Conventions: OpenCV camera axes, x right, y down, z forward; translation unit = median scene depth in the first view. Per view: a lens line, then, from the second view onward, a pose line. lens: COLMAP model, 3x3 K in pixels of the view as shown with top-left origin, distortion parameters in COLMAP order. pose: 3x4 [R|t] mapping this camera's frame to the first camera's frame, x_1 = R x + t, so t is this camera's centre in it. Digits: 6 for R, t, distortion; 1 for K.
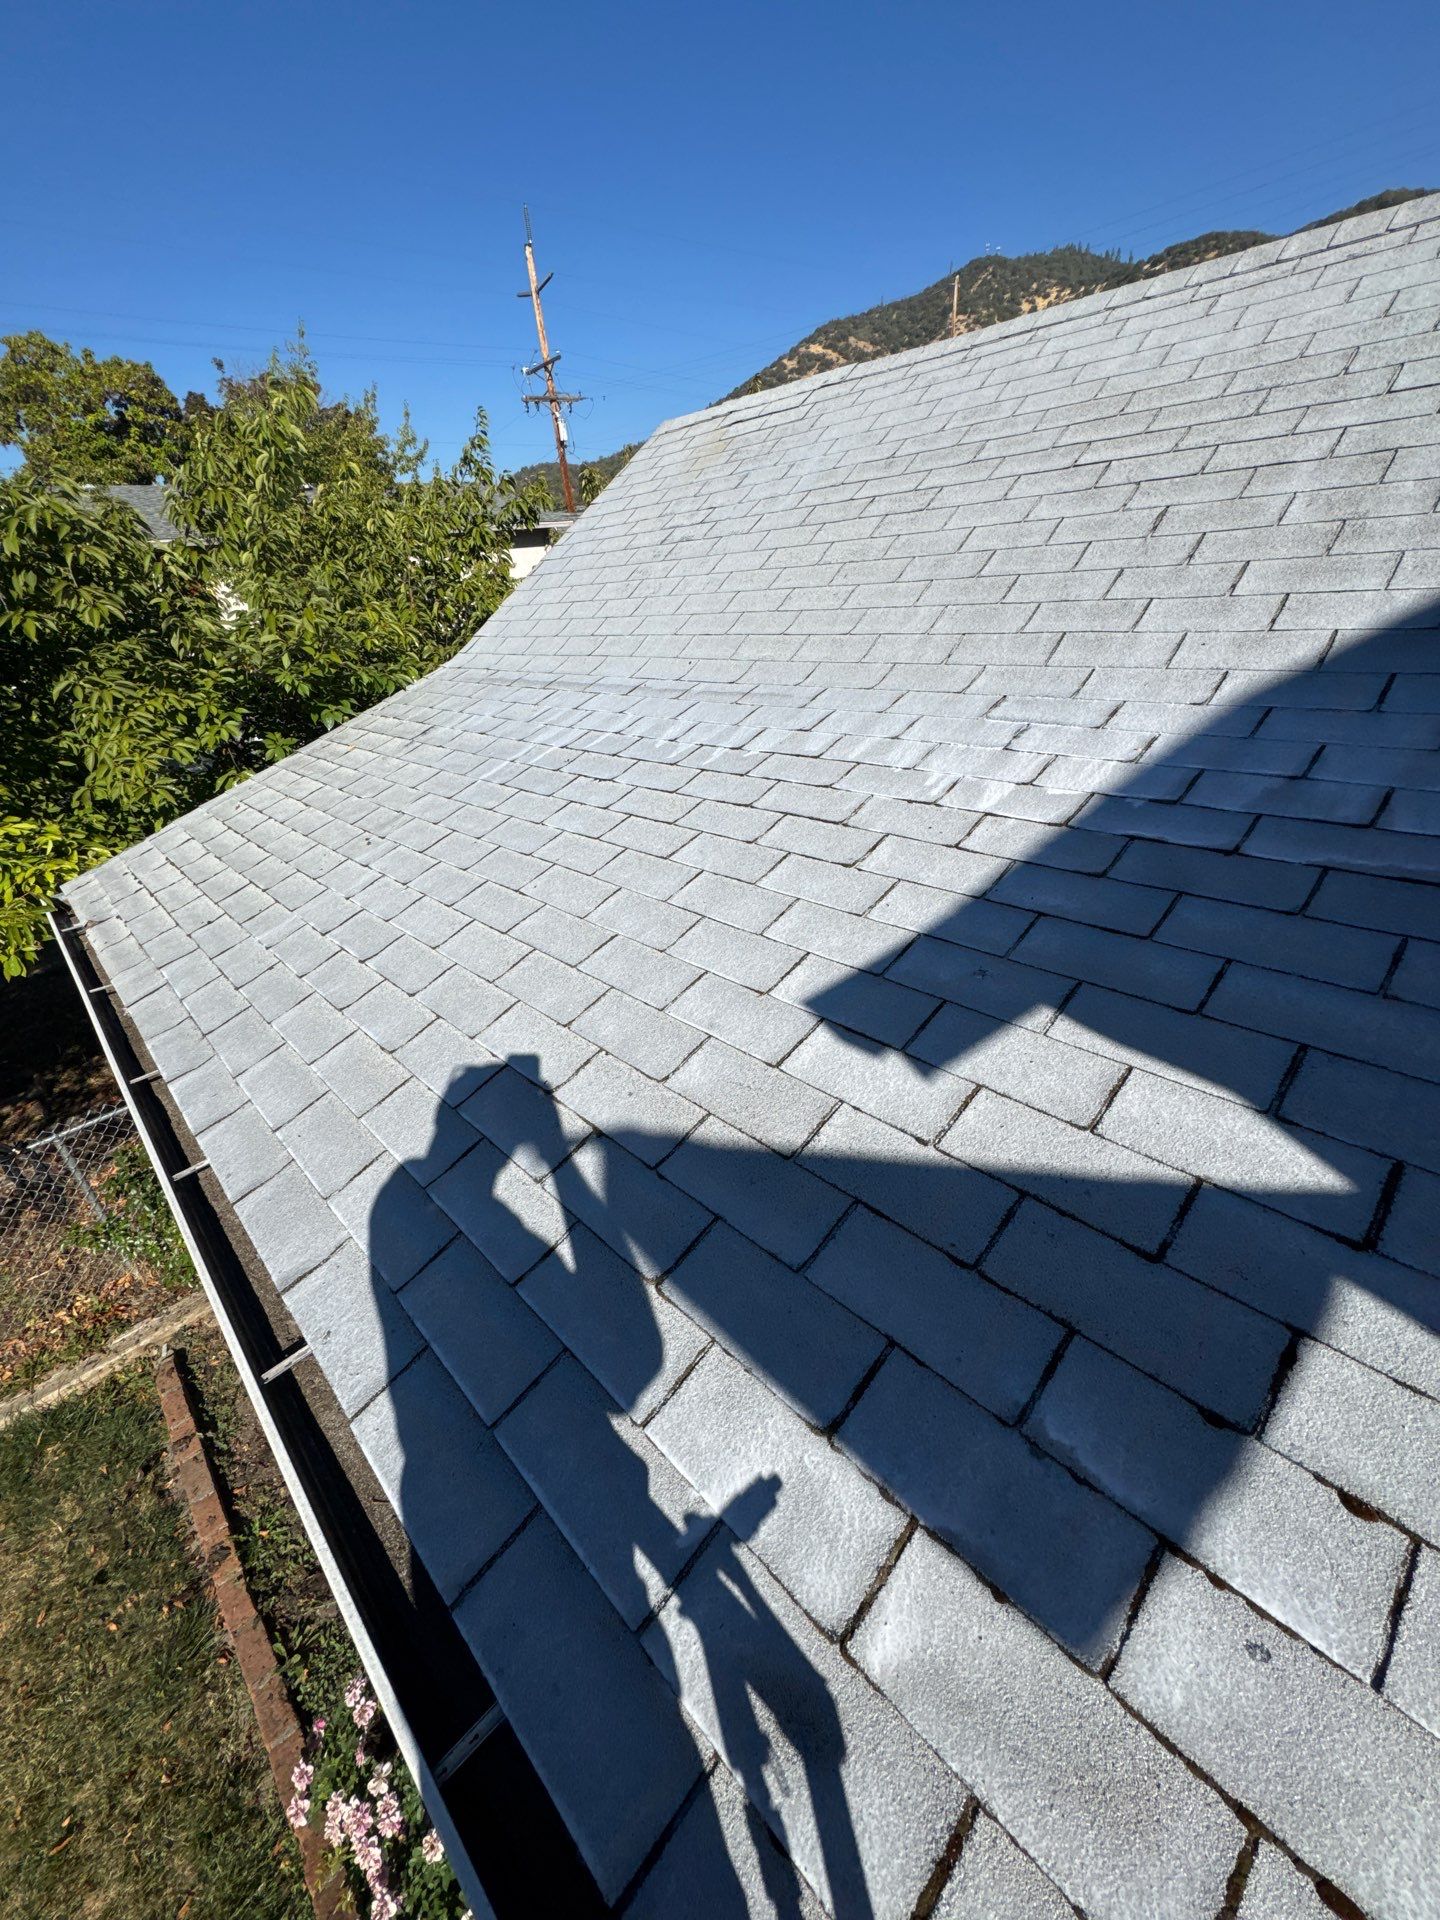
lens RADIAL K [[757.0, 0, 723.9], [0, 757.0, 960.8], [0, 0, 1]] dist [-0.002240, 0.000017]
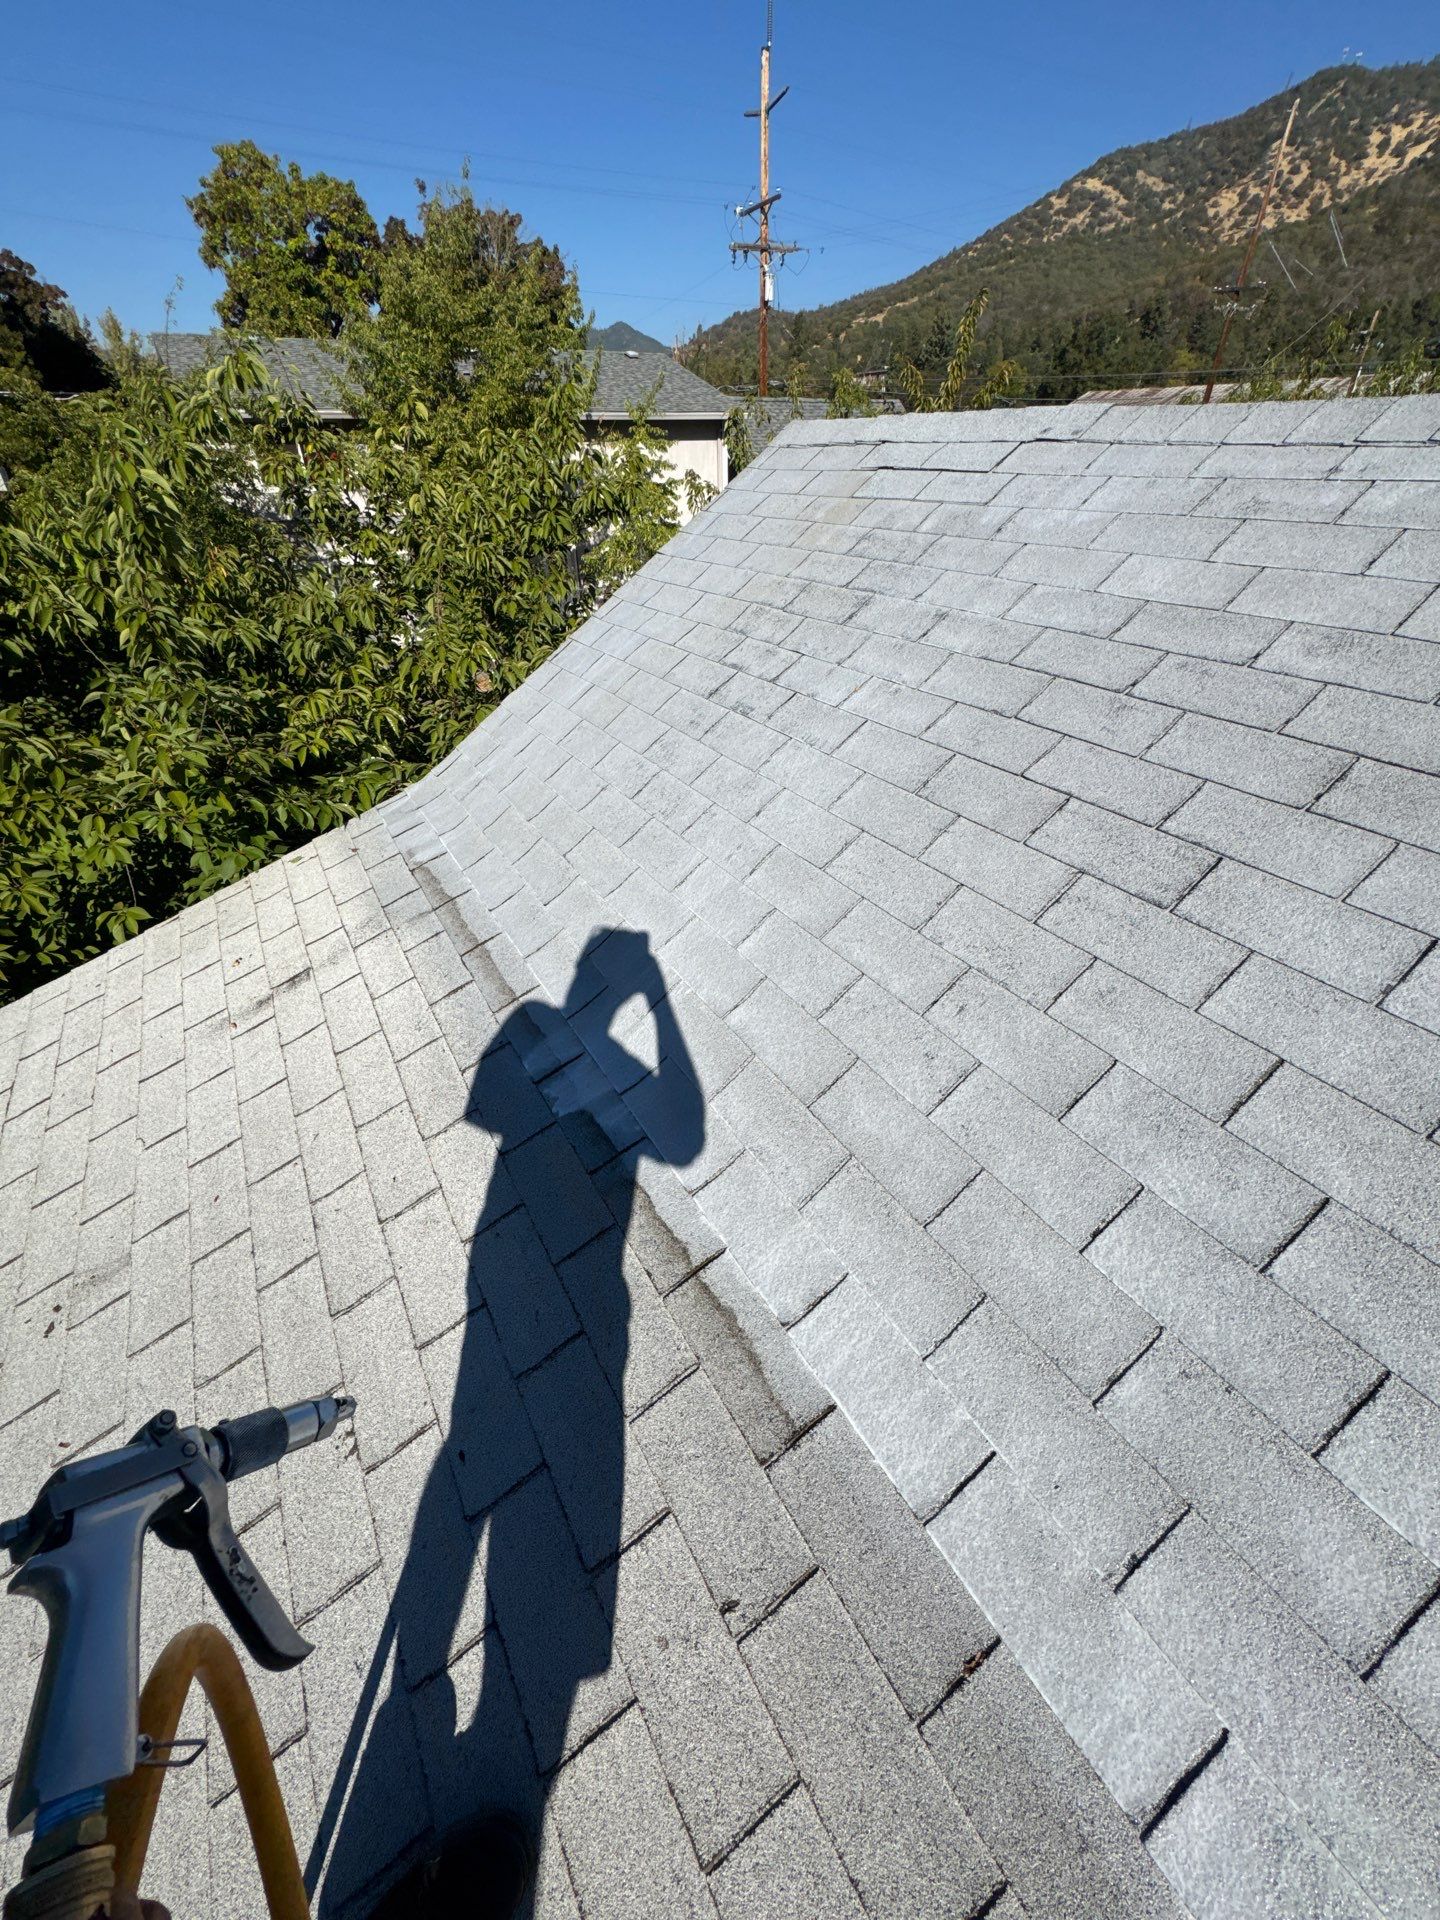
lens RADIAL K [[757.0, 0, 725.3], [0, 757.0, 955.6], [0, 0, 1]] dist [-0.002240, 0.000017]
pose [[0.972146, 0.187602, -0.140493, 0.114826], [-0.168986, 0.976399, 0.134497, -0.883518], [0.162409, -0.107010, 0.980904, 0.766873]]
